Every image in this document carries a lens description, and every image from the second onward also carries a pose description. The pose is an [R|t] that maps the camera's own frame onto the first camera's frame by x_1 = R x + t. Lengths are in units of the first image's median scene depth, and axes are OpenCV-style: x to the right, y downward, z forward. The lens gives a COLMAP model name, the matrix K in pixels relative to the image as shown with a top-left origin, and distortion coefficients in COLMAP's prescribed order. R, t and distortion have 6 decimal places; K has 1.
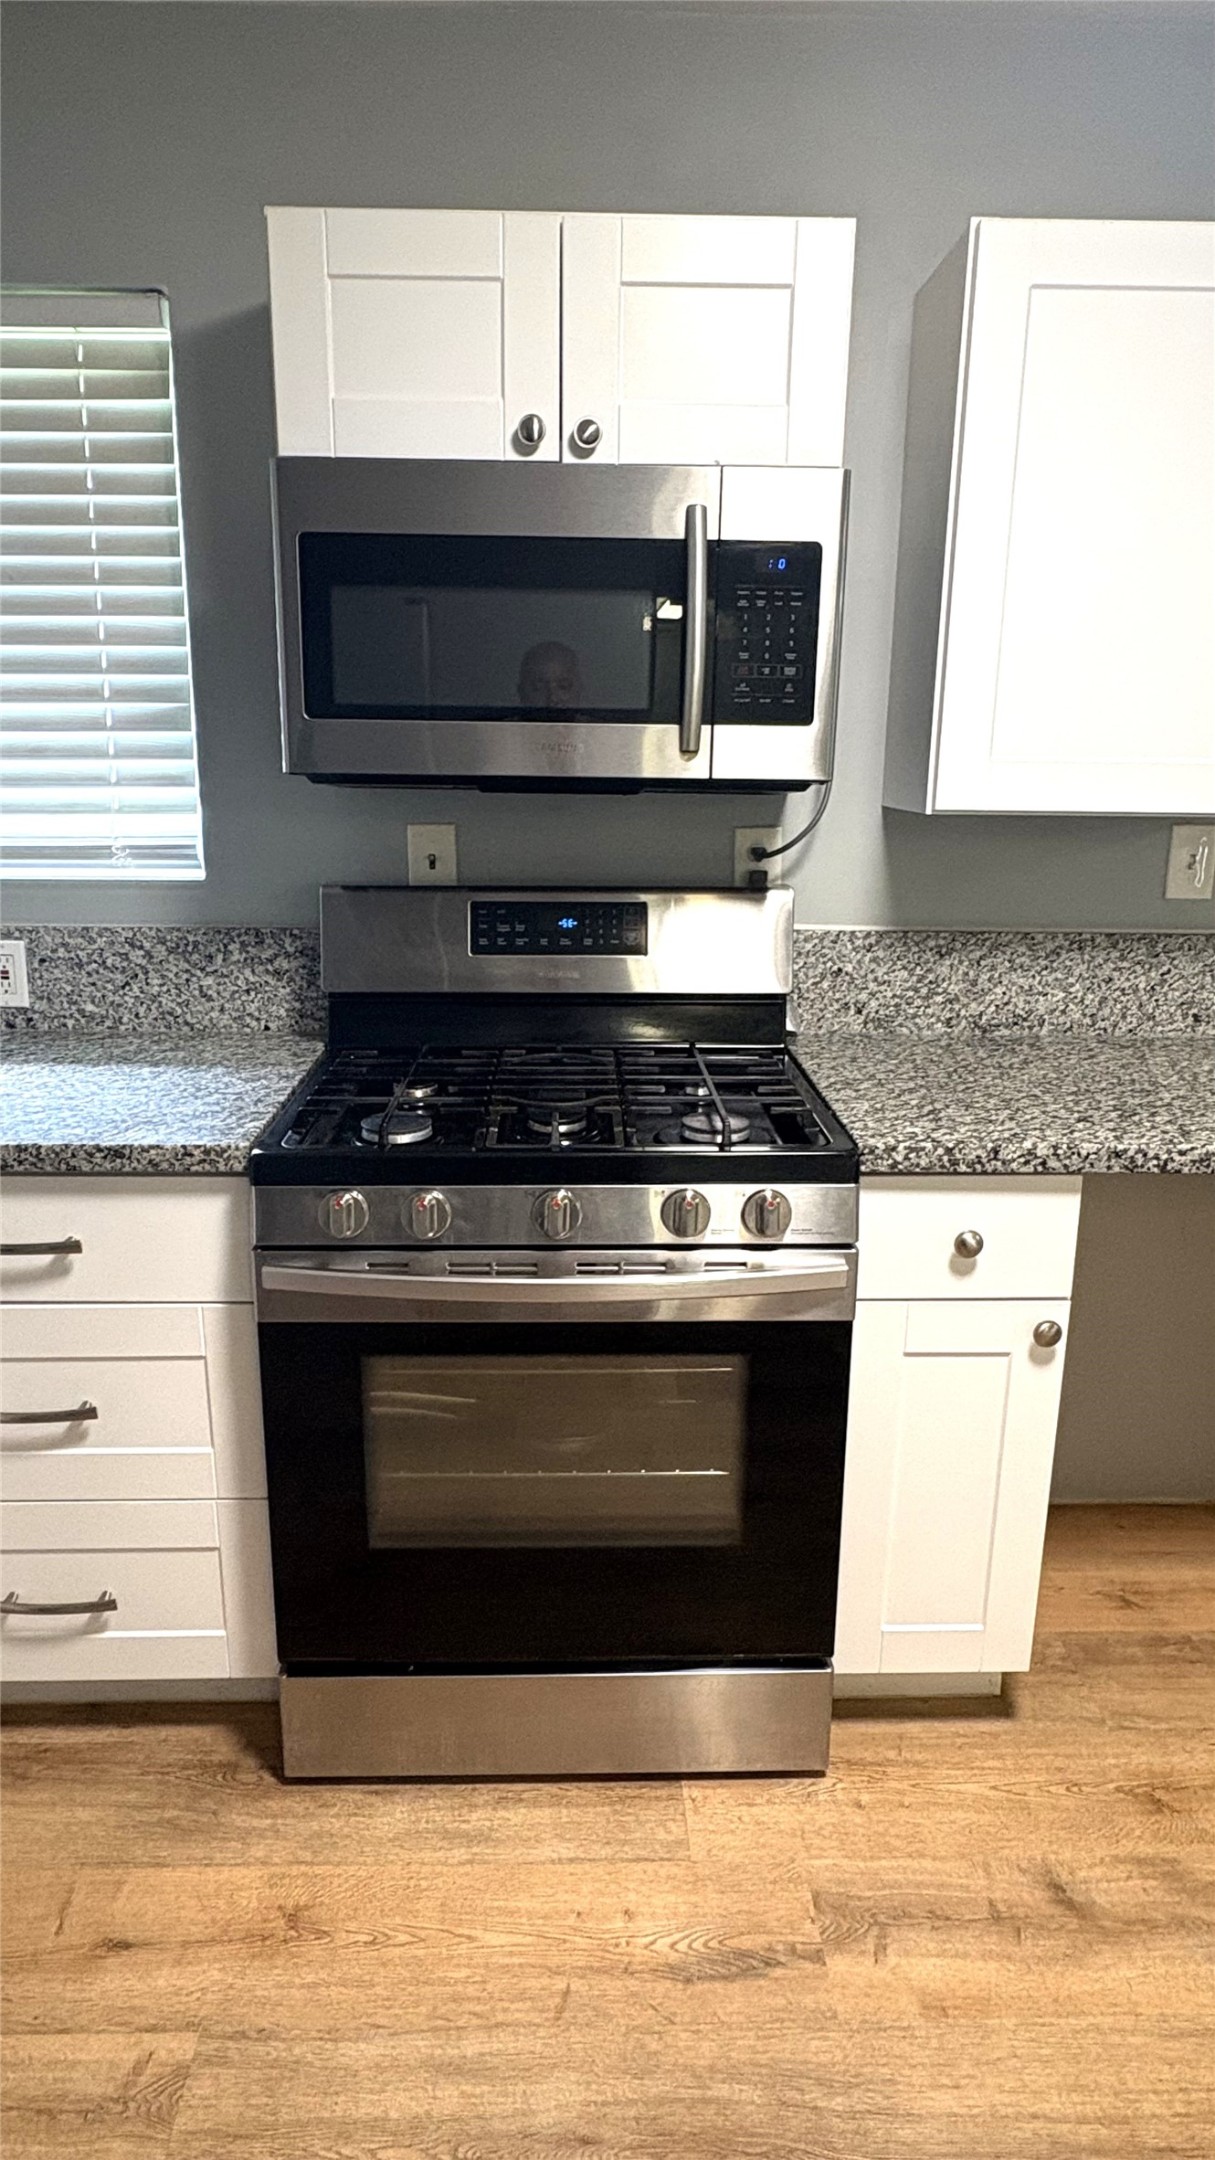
lens RADIAL K [[1286.5, 0, 605.0], [0, 1286.5, 1084.6], [0, 0, 1]] dist [-0.001702, 0.000461]
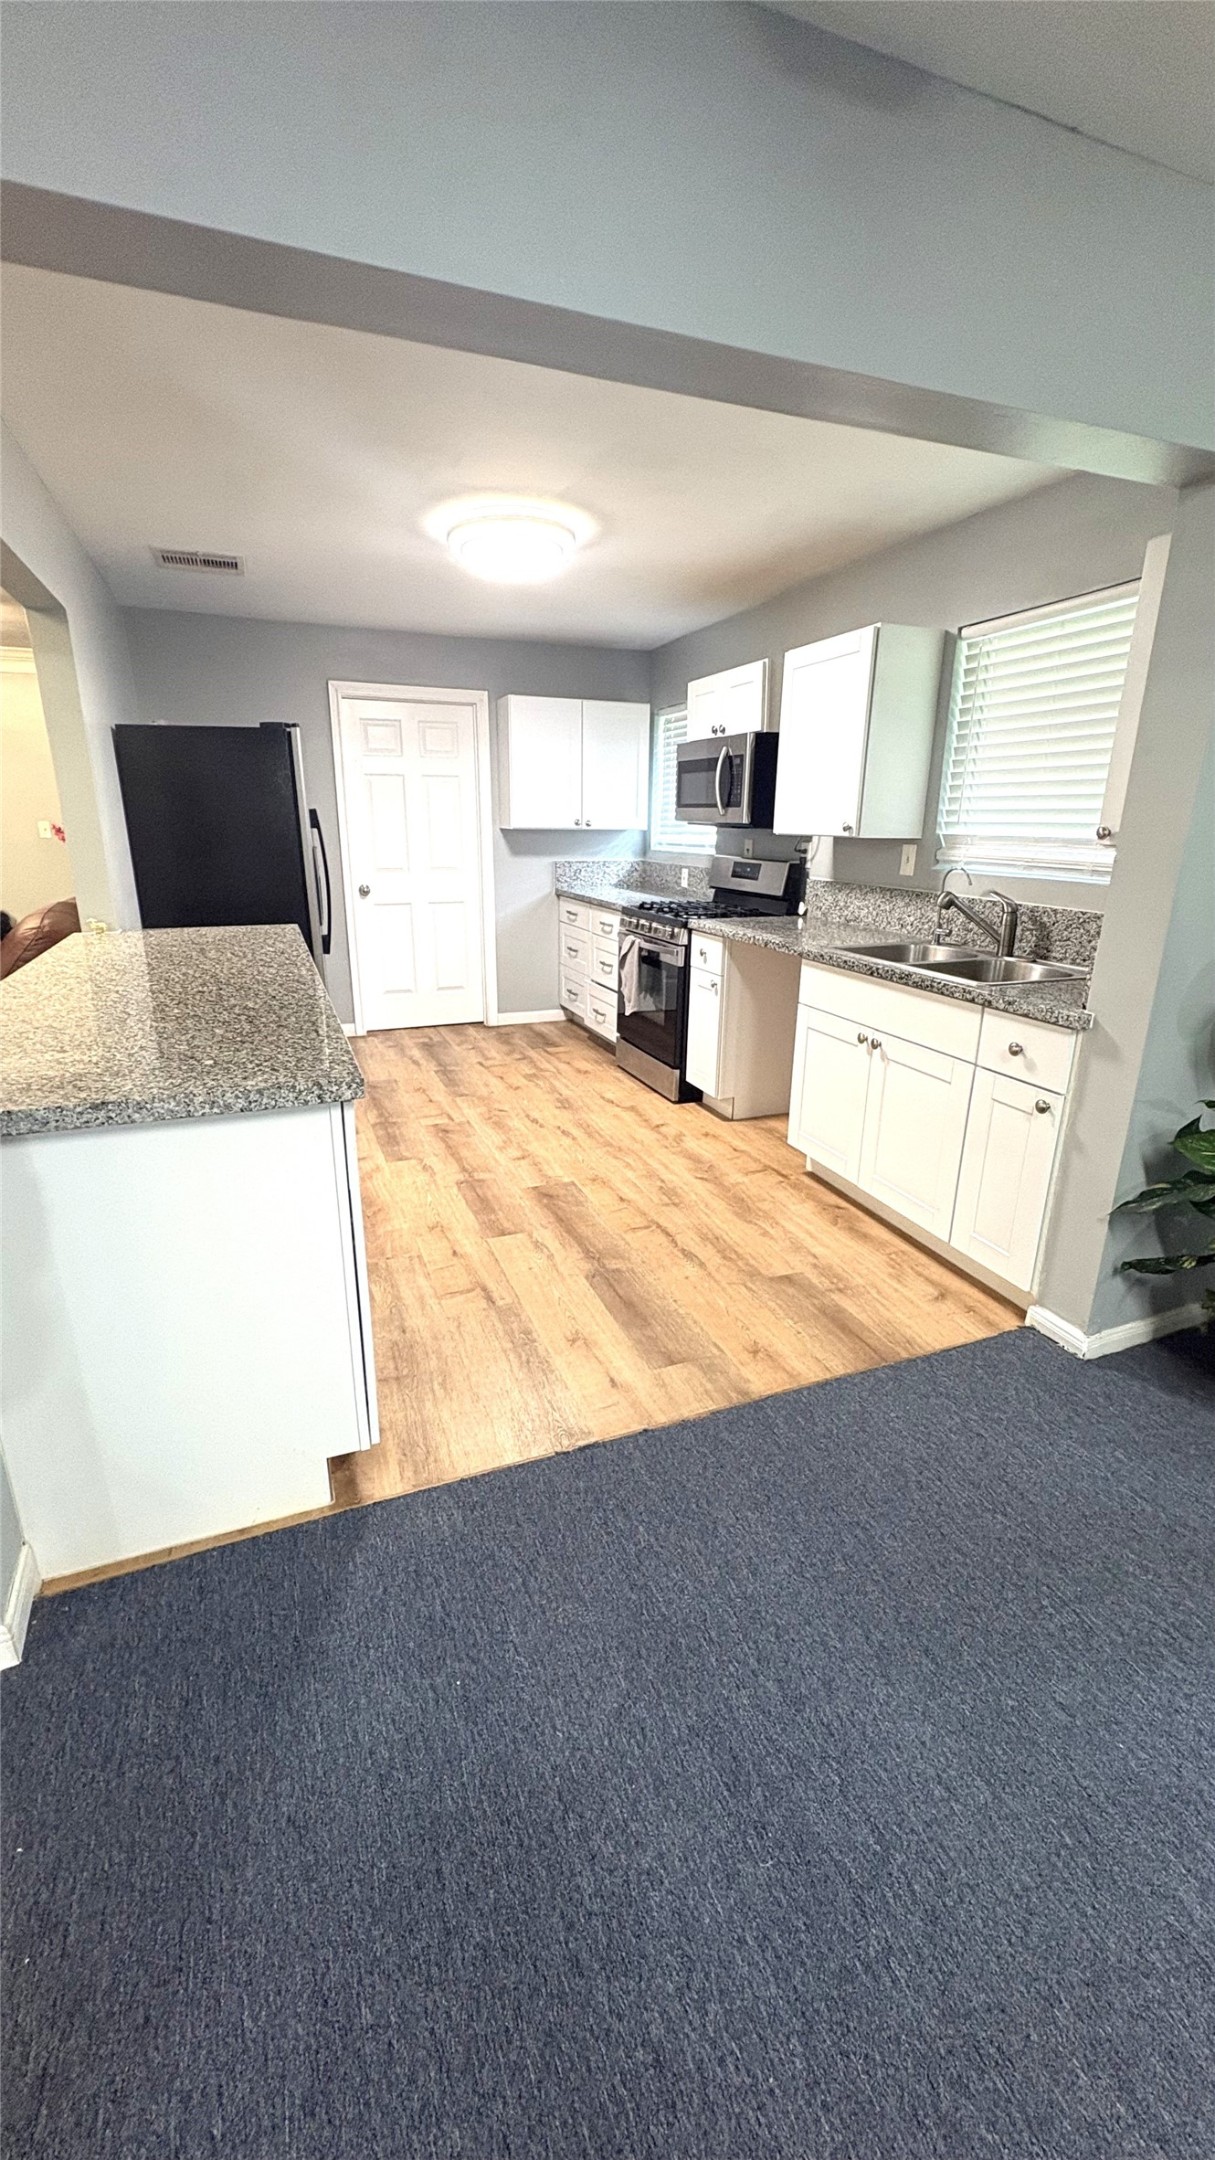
lens RADIAL K [[847.0, 0, 606.7], [0, 847.0, 1082.0], [0, 0, 1]] dist [0.000294, 0.000052]
pose [[0.348341, 0.270781, -0.897405, 2.332102], [-0.243859, 0.950581, 0.192169, 0.076060], [0.905092, 0.151900, 0.397158, -0.121305]]
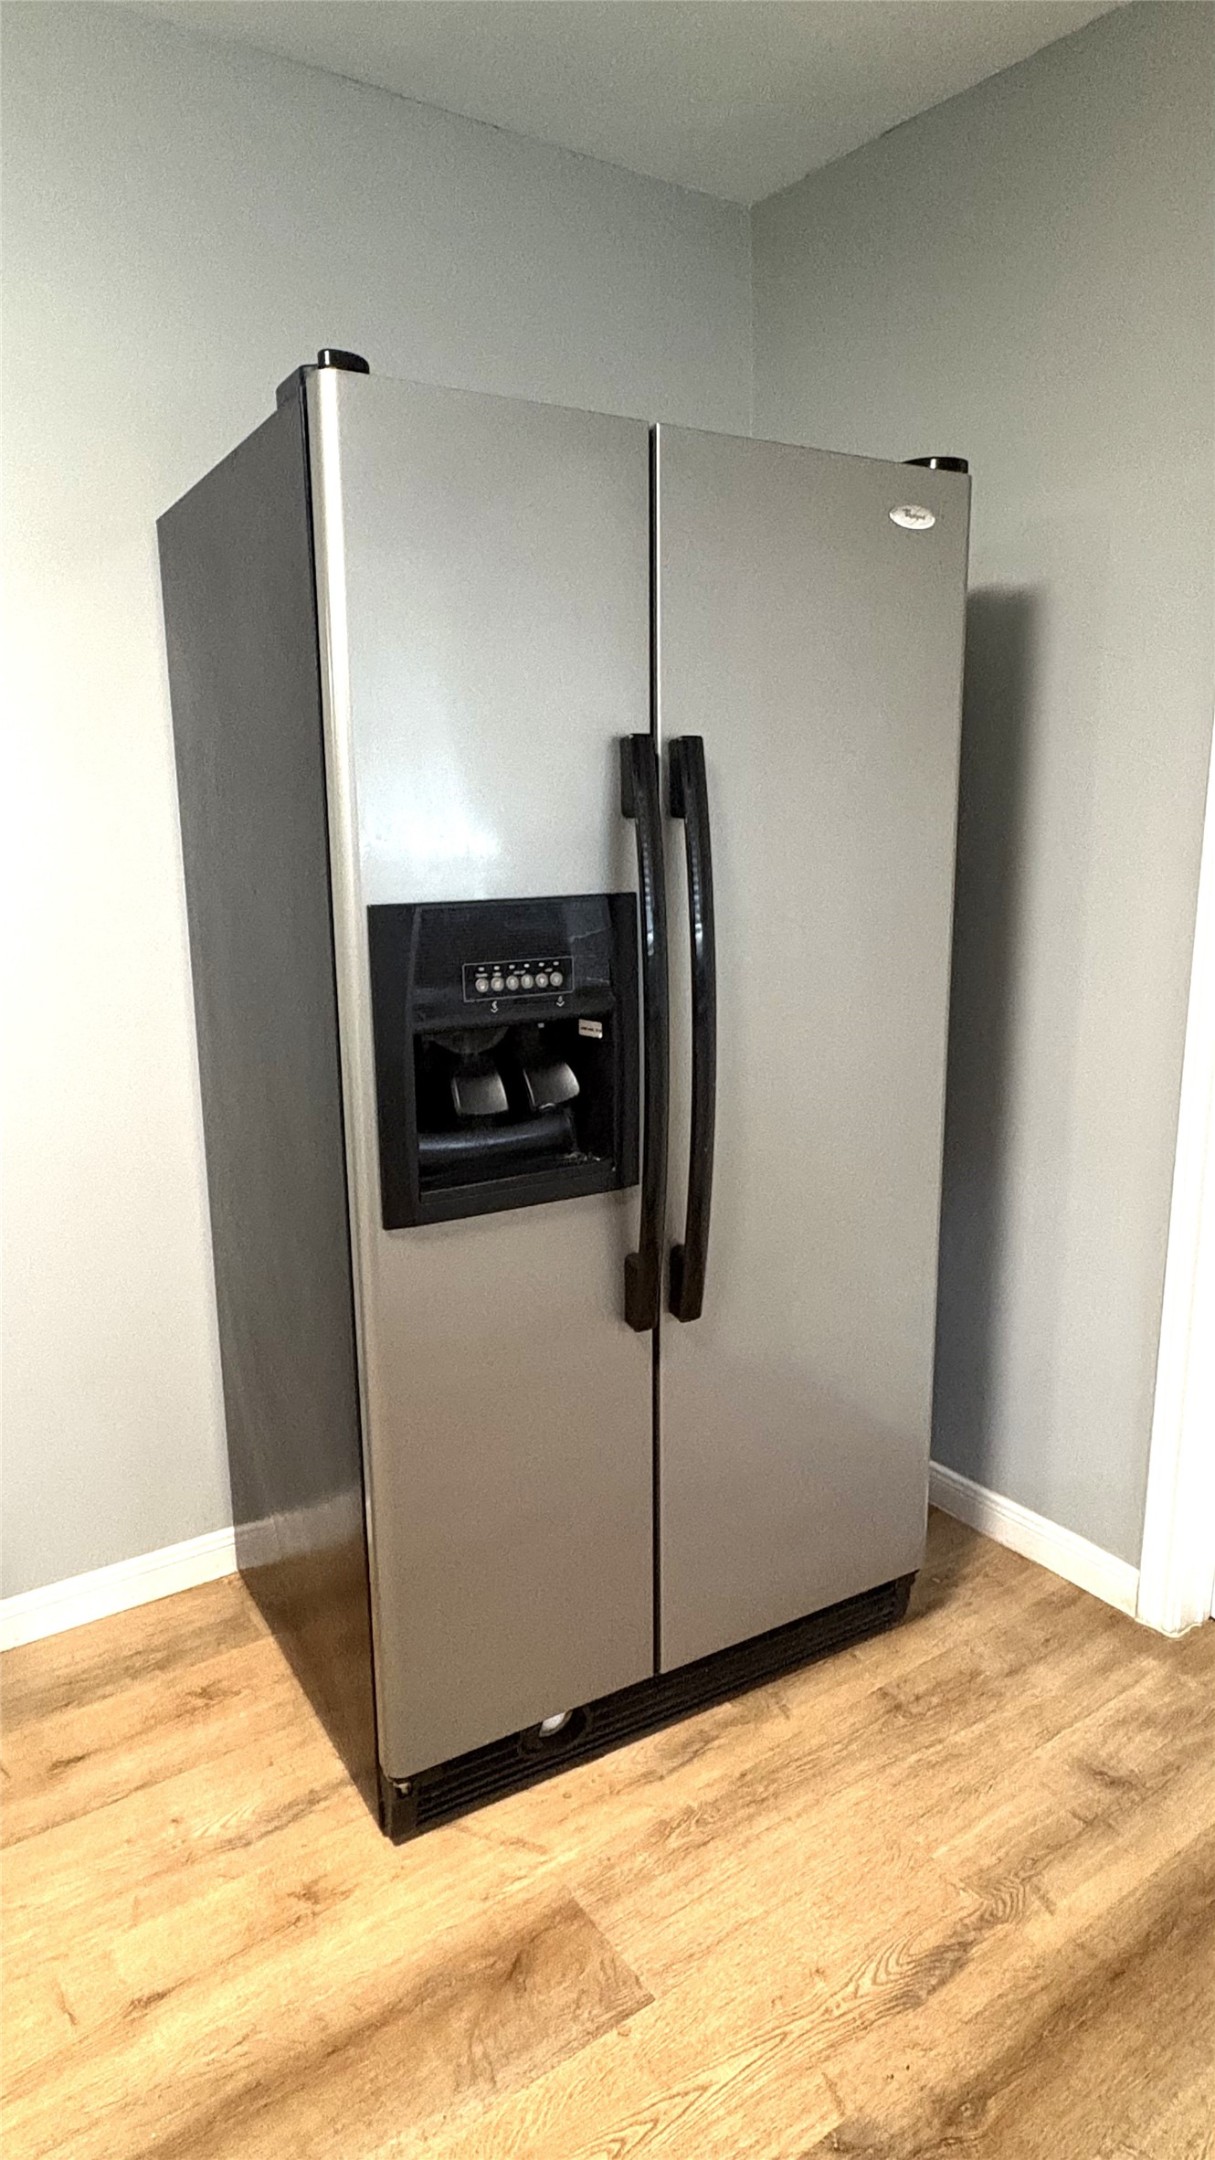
lens RADIAL K [[1286.5, 0, 607.7], [0, 1286.5, 1080.8], [0, 0, 1]] dist [-0.001702, 0.000461]
pose [[-0.832537, 0.109645, -0.543010, 0.095837], [-0.140123, 0.906661, 0.397909, -0.131439], [0.535955, 0.407362, -0.739465, 0.702249]]
